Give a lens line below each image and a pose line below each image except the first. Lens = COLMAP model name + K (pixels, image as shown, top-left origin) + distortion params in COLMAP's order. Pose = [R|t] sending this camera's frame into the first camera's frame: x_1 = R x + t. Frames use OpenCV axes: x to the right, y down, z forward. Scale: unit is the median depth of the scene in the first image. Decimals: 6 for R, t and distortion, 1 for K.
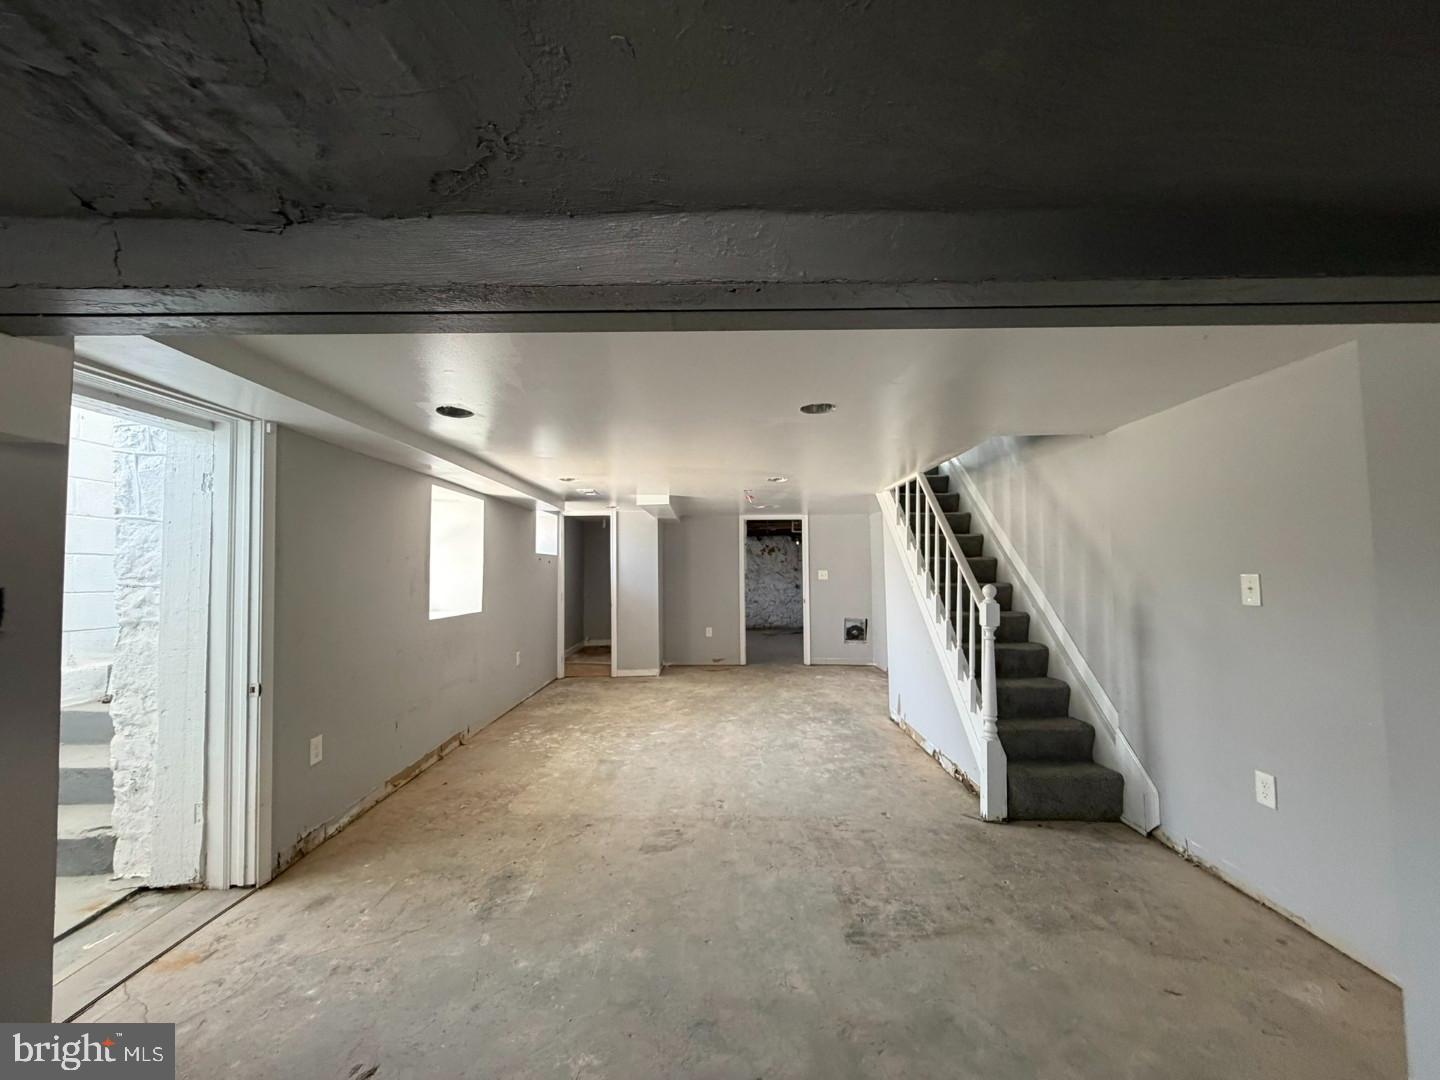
lens RADIAL K [[575.6, 0, 715.5], [0, 575.6, 542.2], [0, 0, 1]] dist [0.000339, 0.000203]
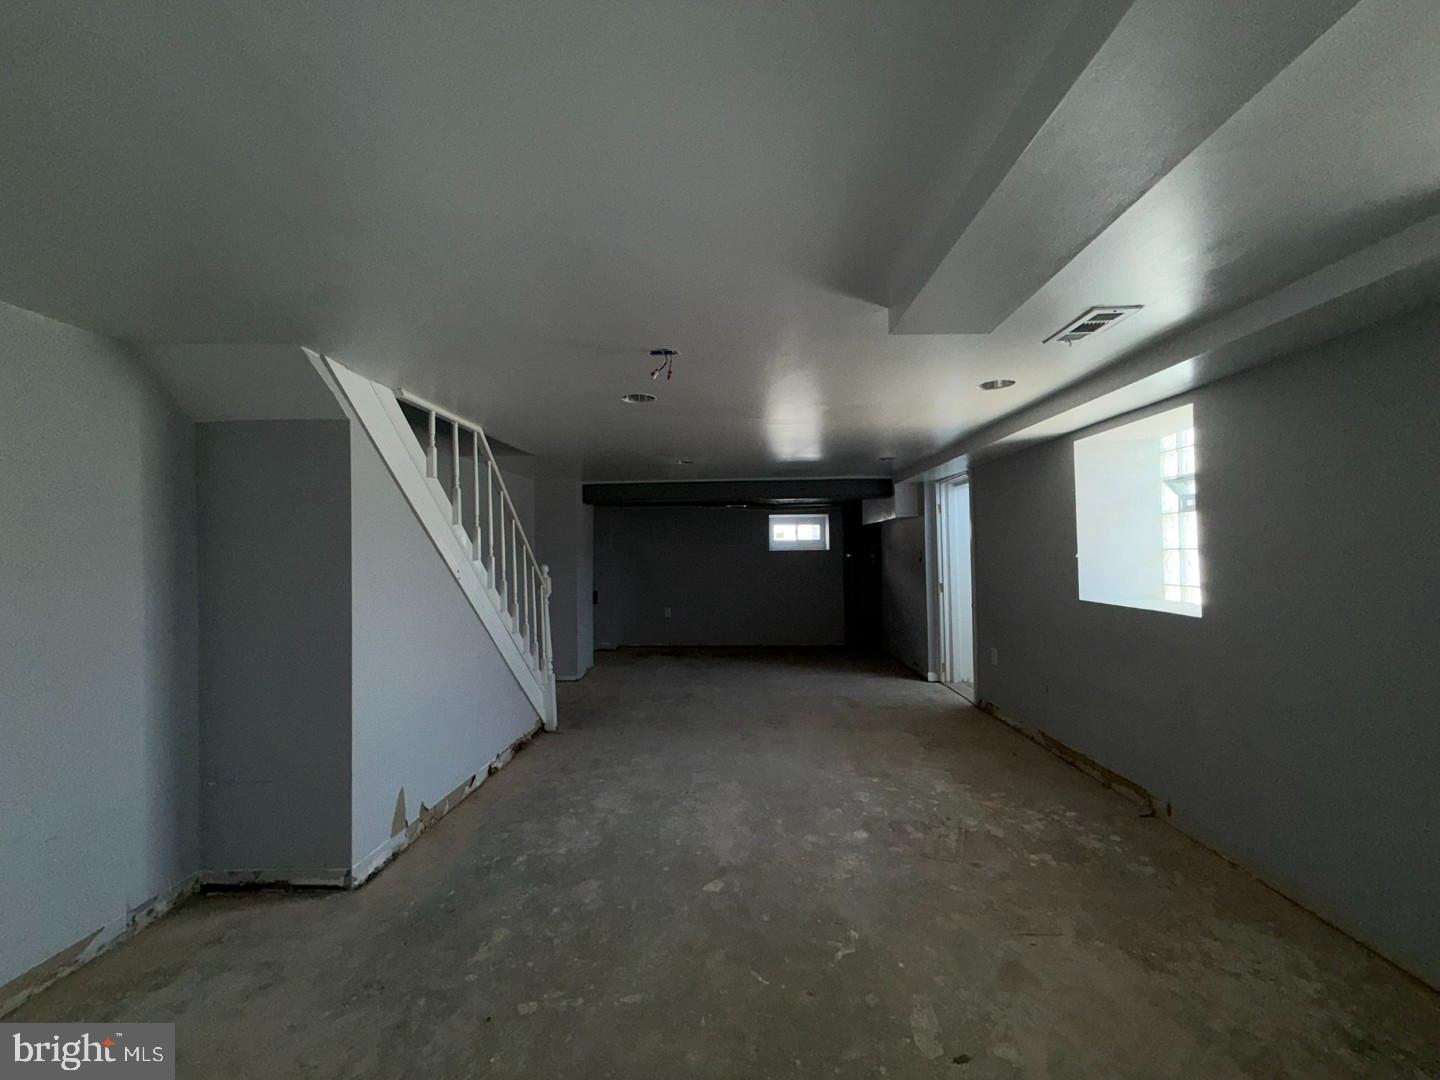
lens RADIAL K [[575.6, 0, 715.5], [0, 575.6, 542.2], [0, 0, 1]] dist [0.000339, 0.000203]
pose [[-0.998992, 0.022510, 0.038839, 0.007587], [0.019863, 0.997538, -0.067263, 0.088400], [-0.040258, -0.066424, -0.996979, 1.721862]]
